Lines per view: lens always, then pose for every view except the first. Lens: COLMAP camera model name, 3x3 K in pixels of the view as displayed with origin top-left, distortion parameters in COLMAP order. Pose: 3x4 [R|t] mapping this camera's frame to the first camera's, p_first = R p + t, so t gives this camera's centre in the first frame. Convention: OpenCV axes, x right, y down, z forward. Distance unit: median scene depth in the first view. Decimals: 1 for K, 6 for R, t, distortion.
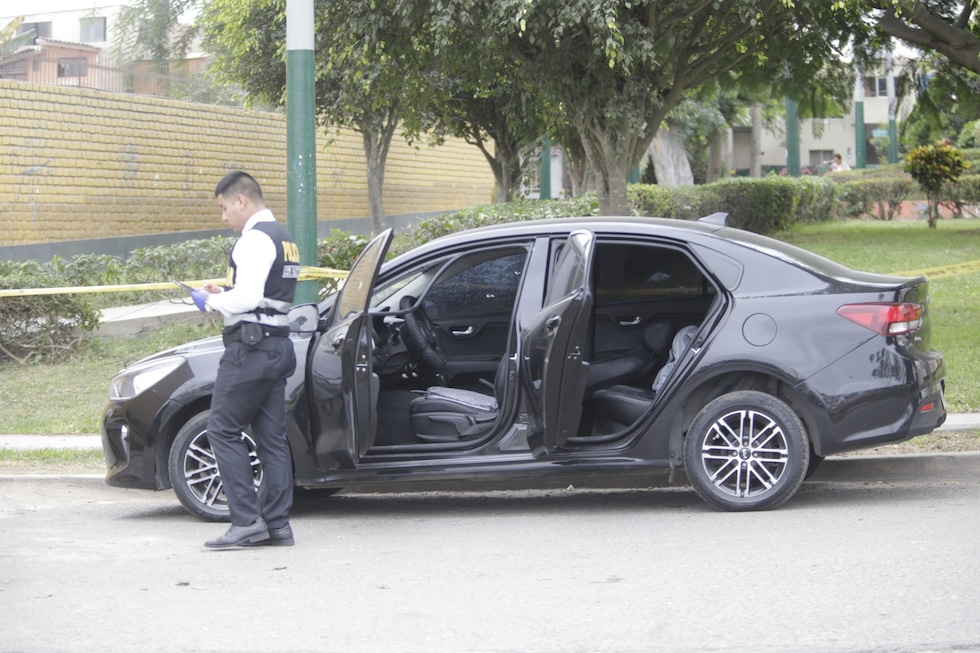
lens RADIAL K [[2694.6, 0, 490.0], [0, 2694.6, 326.5], [0, 0, 1]] dist [-0.636191, -1.403895]
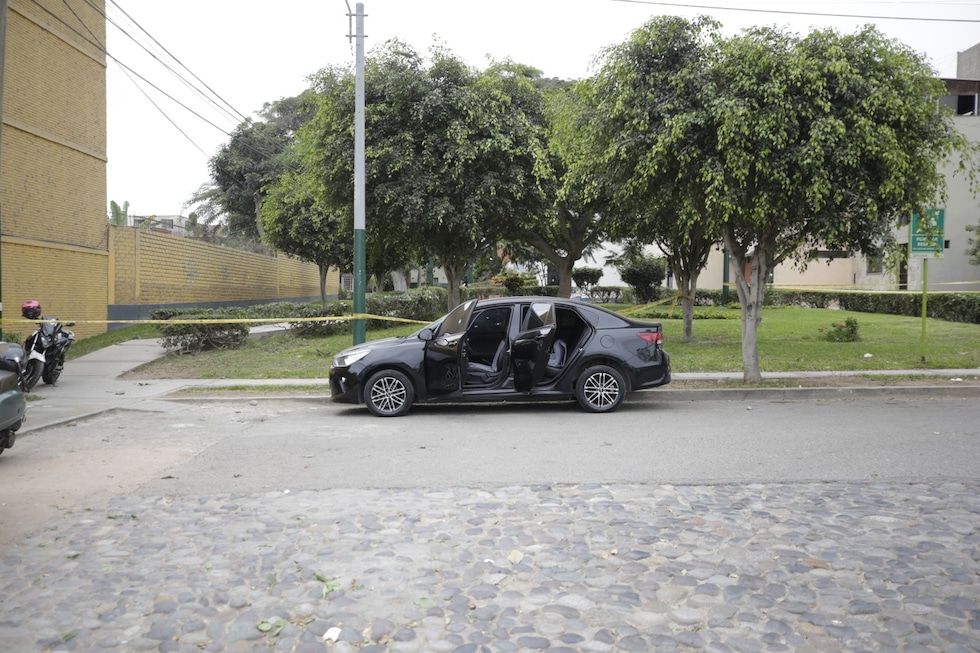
lens RADIAL K [[910.9, 0, 490.0], [0, 910.9, 326.5], [0, 0, 1]] dist [0.039090, 0.021208]
pose [[0.978583, 0.018792, 0.204991, -0.126875], [-0.016192, 0.999766, -0.014357, 0.000703], [-0.205213, 0.010731, 0.978659, 0.115707]]
